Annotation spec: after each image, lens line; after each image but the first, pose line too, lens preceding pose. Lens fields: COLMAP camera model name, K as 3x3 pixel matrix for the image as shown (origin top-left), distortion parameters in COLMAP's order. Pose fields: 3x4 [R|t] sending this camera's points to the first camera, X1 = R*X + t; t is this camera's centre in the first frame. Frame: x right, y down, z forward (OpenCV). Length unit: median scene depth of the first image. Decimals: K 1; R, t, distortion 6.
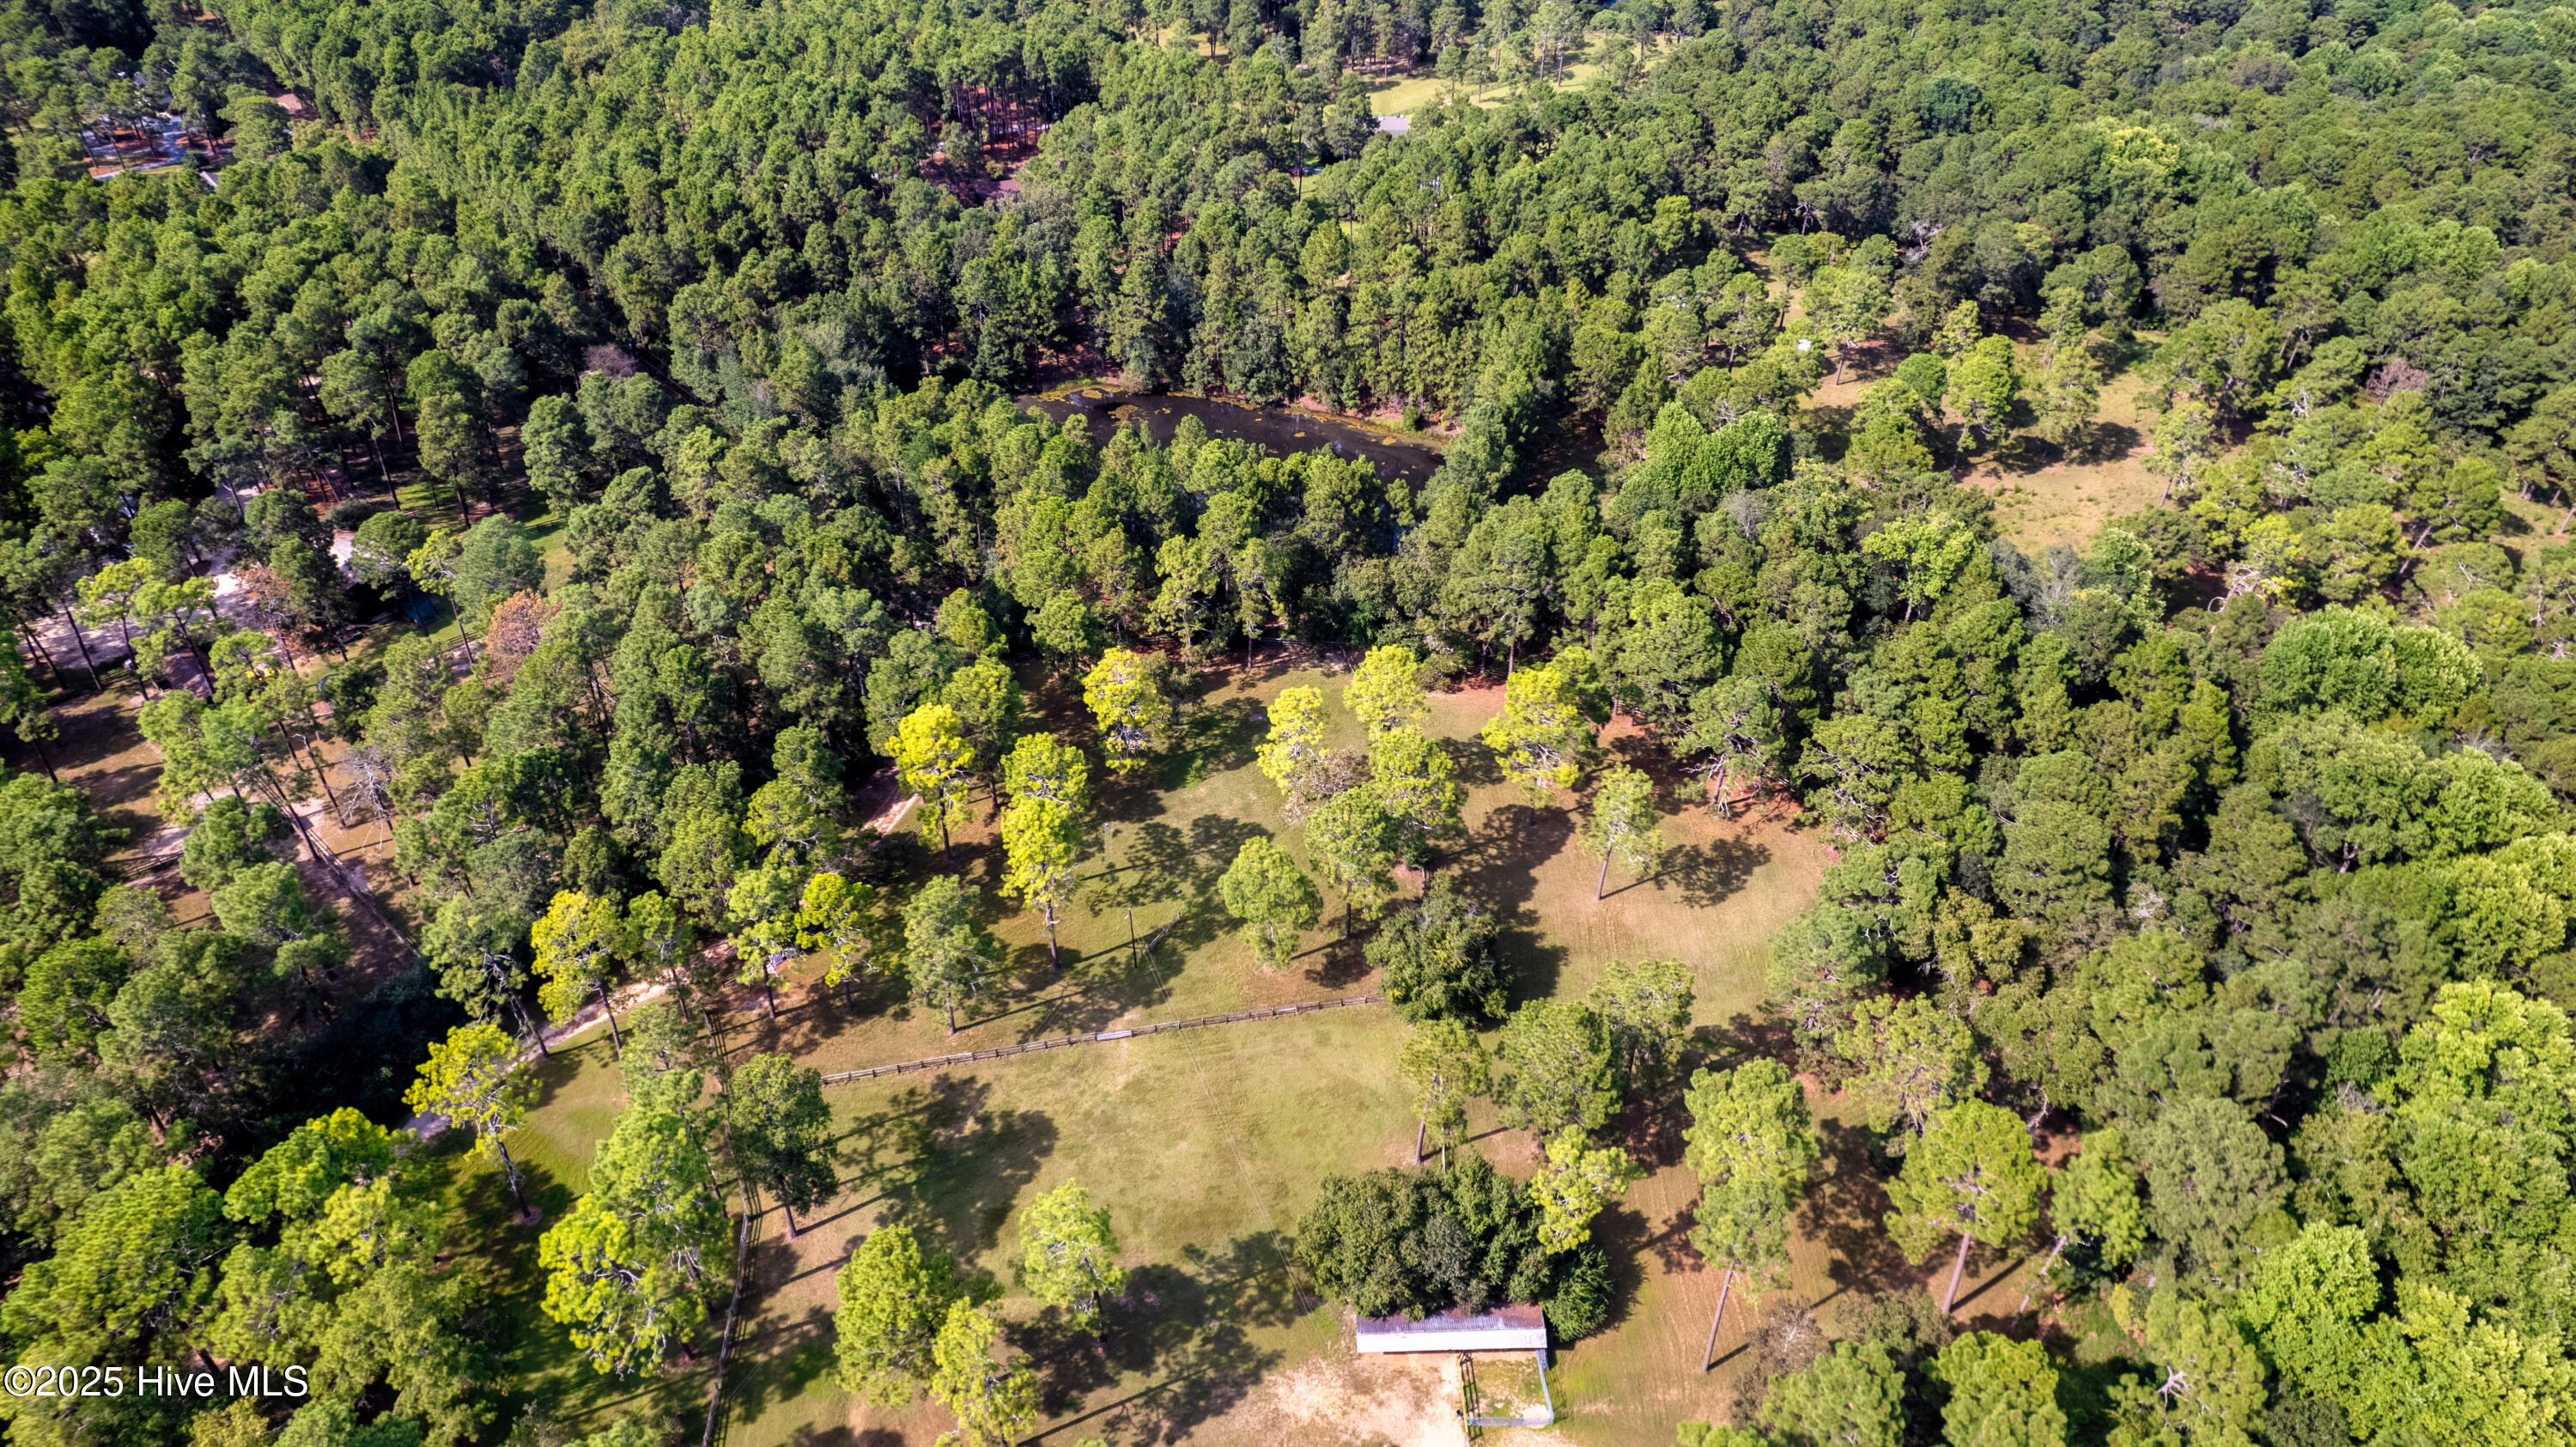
lens RADIAL K [[1650.2, 0, 1290.5], [0, 1650.2, 731.8], [0, 0, 1]] dist [-0.091994, 0.088010]
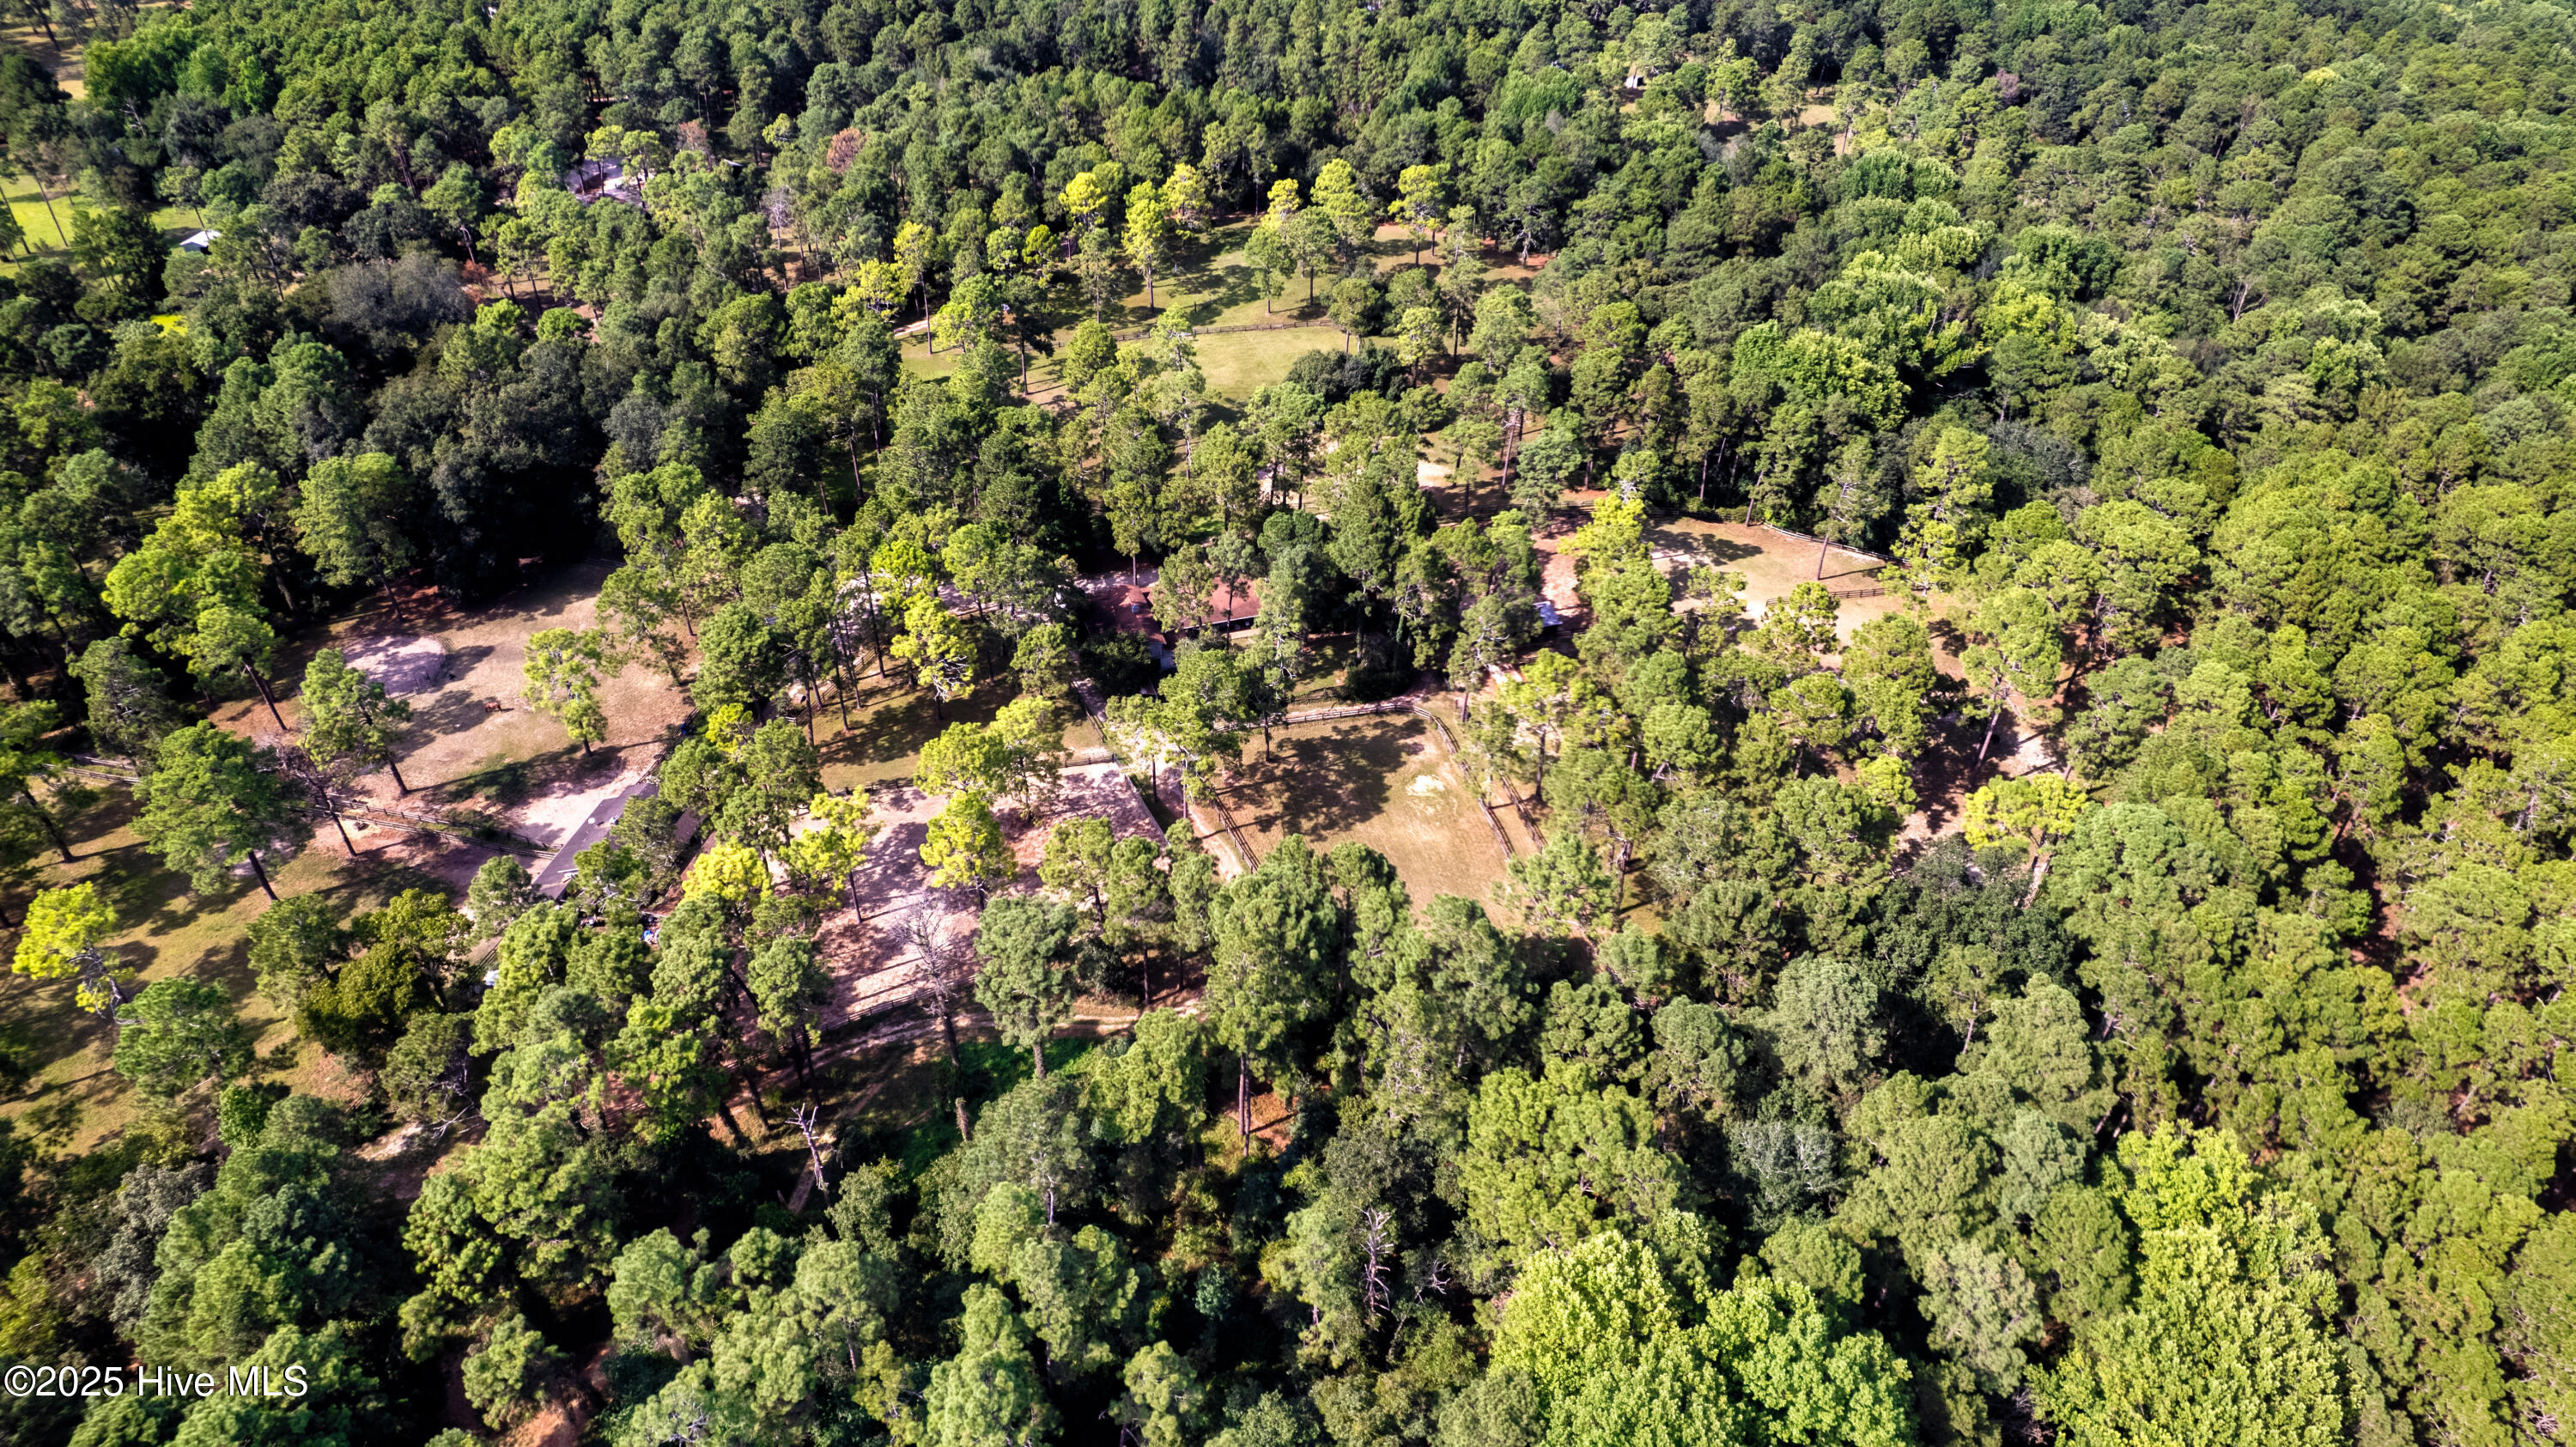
lens RADIAL K [[1650.2, 0, 1290.5], [0, 1650.2, 731.8], [0, 0, 1]] dist [-0.091994, 0.088010]
pose [[0.999999, -0.000641, -0.001324, 0.011182], [0.000656, 0.999937, 0.011185, 0.452960], [0.001316, -0.011186, 0.999937, -0.642906]]
